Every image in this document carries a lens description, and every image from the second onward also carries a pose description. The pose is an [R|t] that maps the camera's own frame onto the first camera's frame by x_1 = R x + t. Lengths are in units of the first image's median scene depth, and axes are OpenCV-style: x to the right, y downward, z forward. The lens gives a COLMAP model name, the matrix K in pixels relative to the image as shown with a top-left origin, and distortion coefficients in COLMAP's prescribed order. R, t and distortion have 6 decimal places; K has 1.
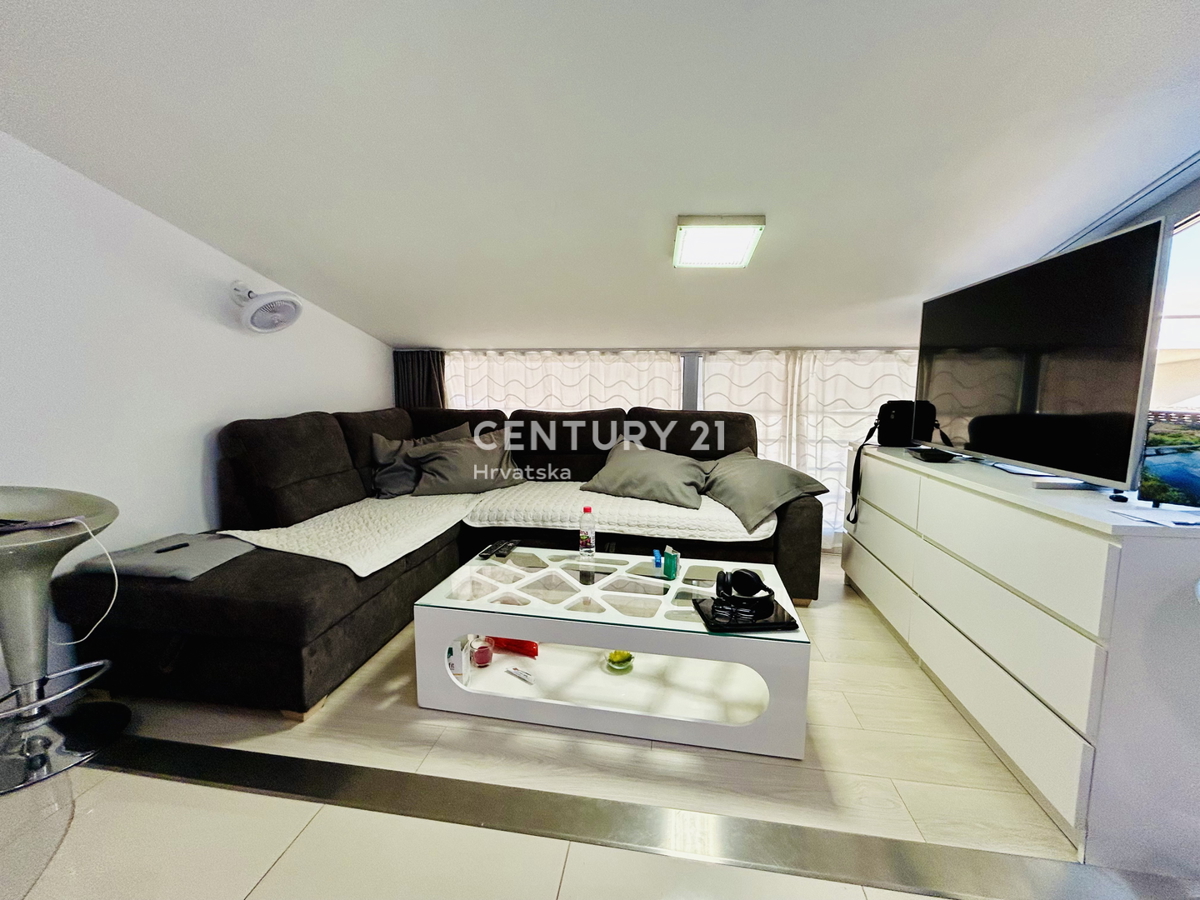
lens RADIAL K [[484.1, 0, 598.9], [0, 484.1, 450.1], [0, 0, 1]] dist [-0.002657, 0.001159]
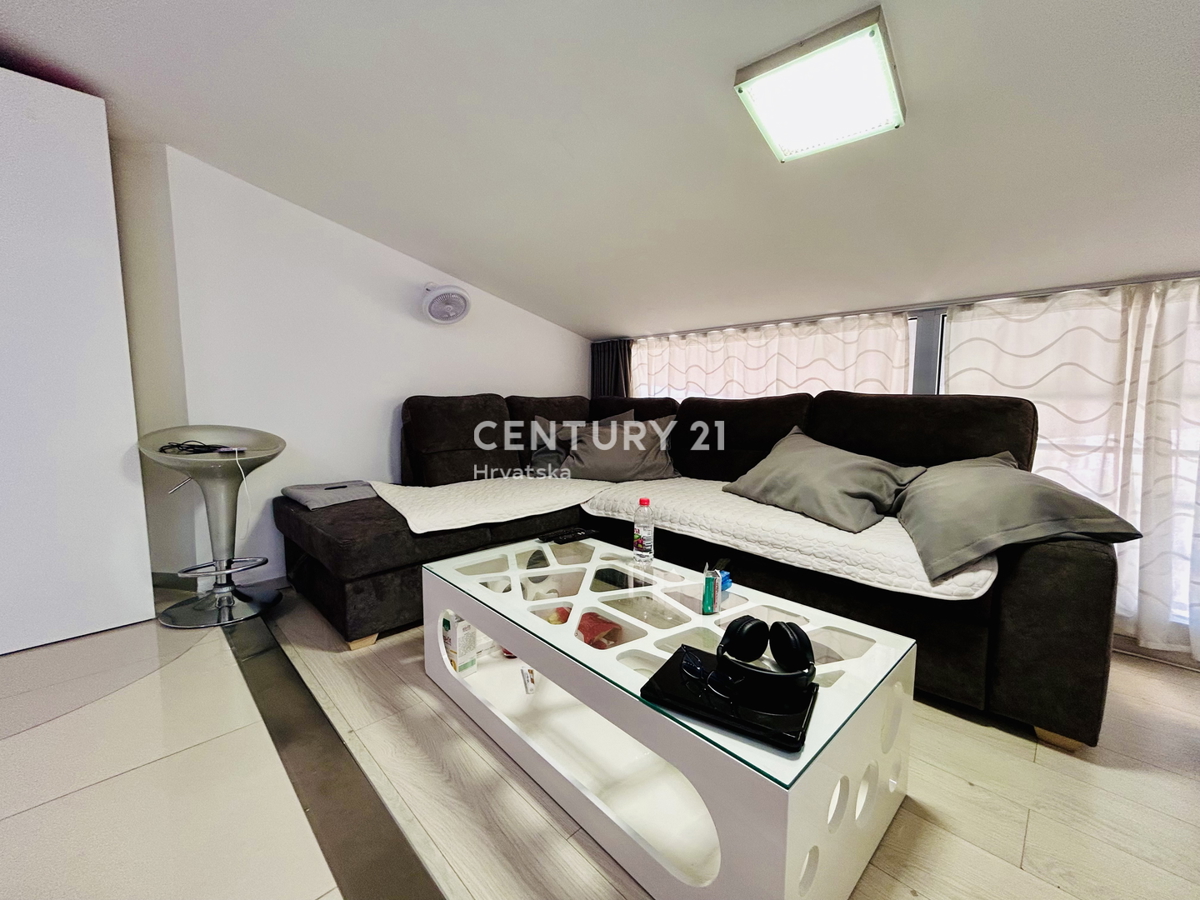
lens RADIAL K [[484.1, 0, 597.5], [0, 484.1, 449.7], [0, 0, 1]] dist [-0.002657, 0.001159]
pose [[0.804113, 0.057859, -0.591654, 0.281279], [-0.075996, 0.997091, -0.005778, 0.037175], [0.589598, 0.049609, 0.806172, 0.241561]]
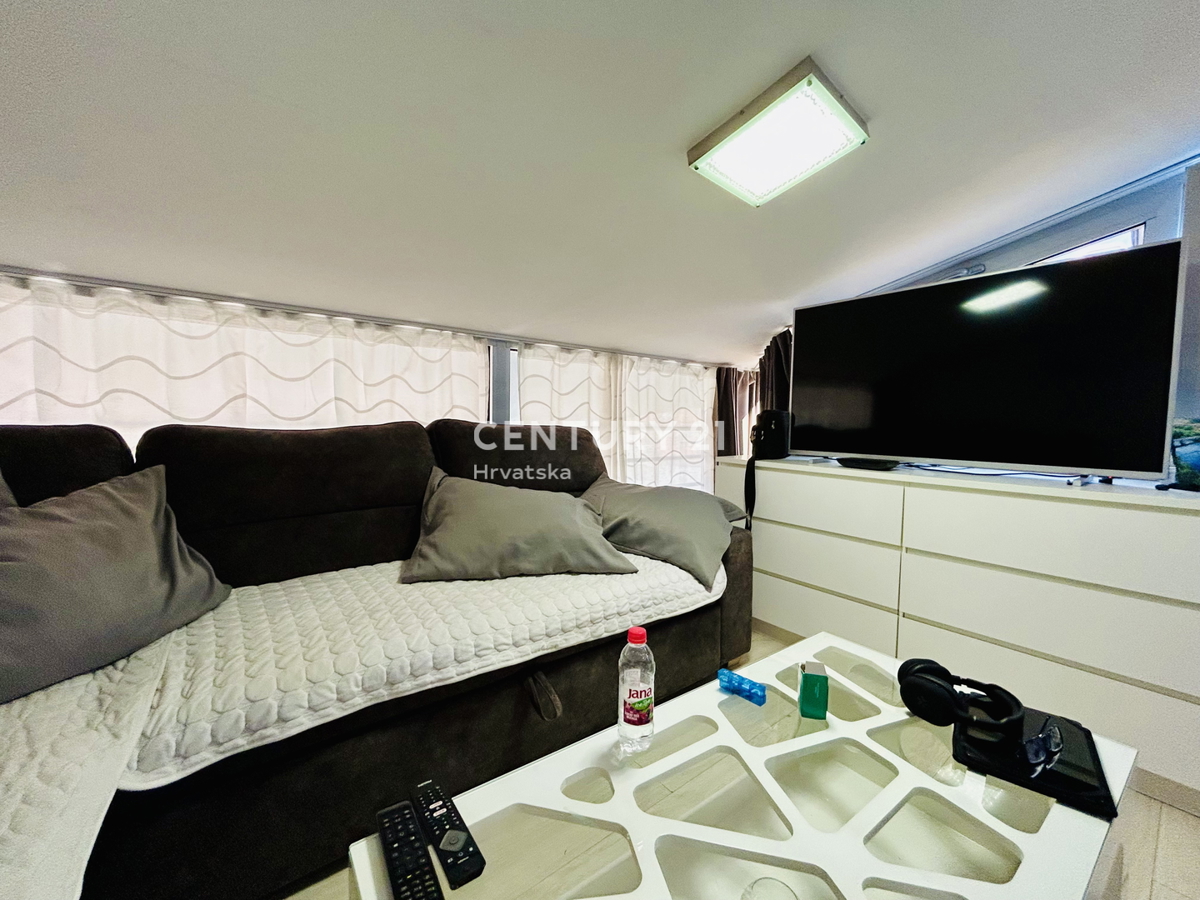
lens RADIAL K [[484.1, 0, 599.8], [0, 484.1, 451.1], [0, 0, 1]] dist [-0.002657, 0.001159]
pose [[0.682430, -0.040733, 0.729815, -0.271162], [0.078508, 0.996755, -0.017780, -0.028803], [-0.726722, 0.069430, 0.683413, 0.538945]]
